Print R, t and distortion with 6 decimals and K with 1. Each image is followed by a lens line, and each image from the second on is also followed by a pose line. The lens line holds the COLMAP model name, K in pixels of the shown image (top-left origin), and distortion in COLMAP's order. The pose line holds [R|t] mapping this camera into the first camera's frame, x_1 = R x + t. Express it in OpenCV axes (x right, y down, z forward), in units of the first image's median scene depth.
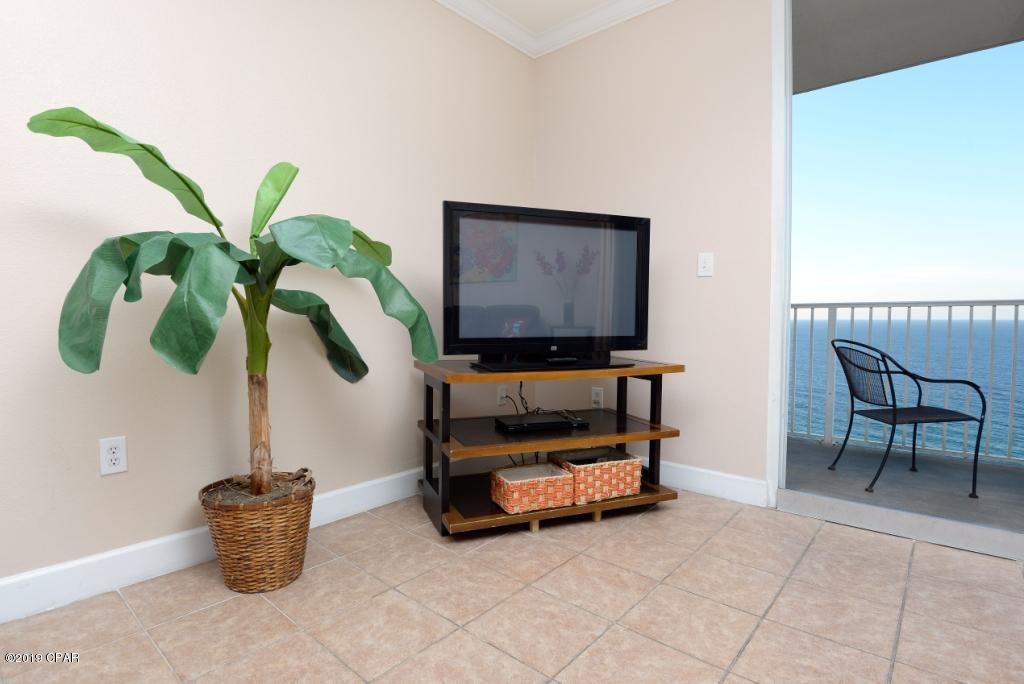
lens RADIAL K [[506.0, 0, 512.0], [0, 506.0, 342.0], [0, 0, 1]] dist [0.000865, 0.000078]
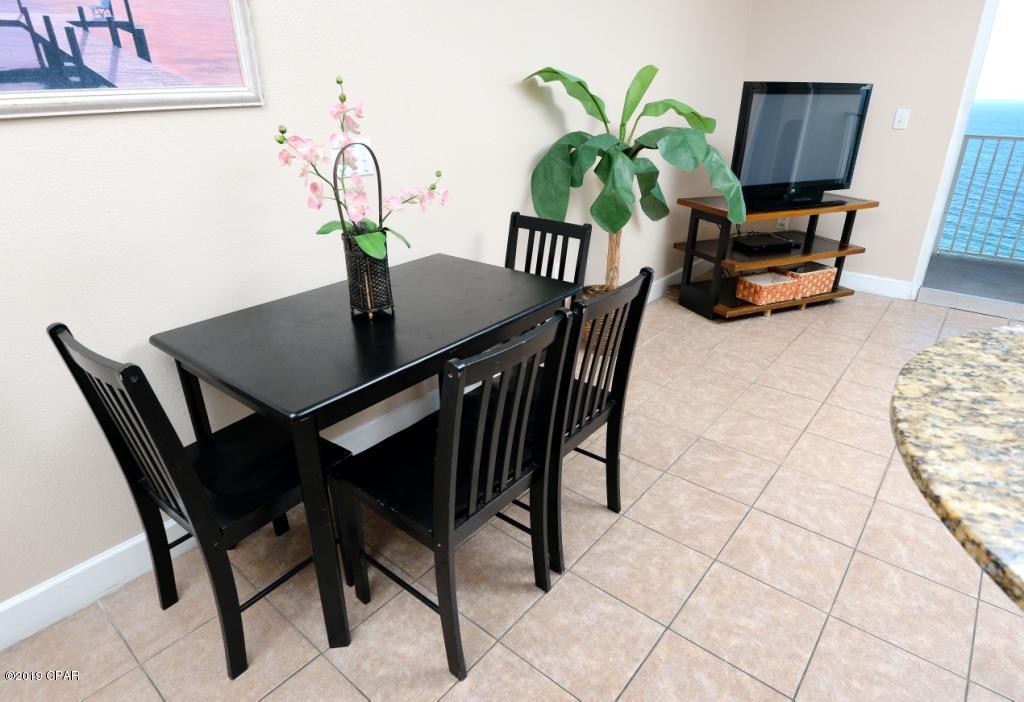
lens RADIAL K [[570.2, 0, 512.0], [0, 570.2, 351.0], [0, 0, 1]] dist [0.000564, 0.000327]
pose [[0.999220, -0.023539, -0.031718, -0.641524], [0.033203, 0.935523, 0.351701, -0.157774], [0.021394, -0.352480, 0.935575, -0.650631]]
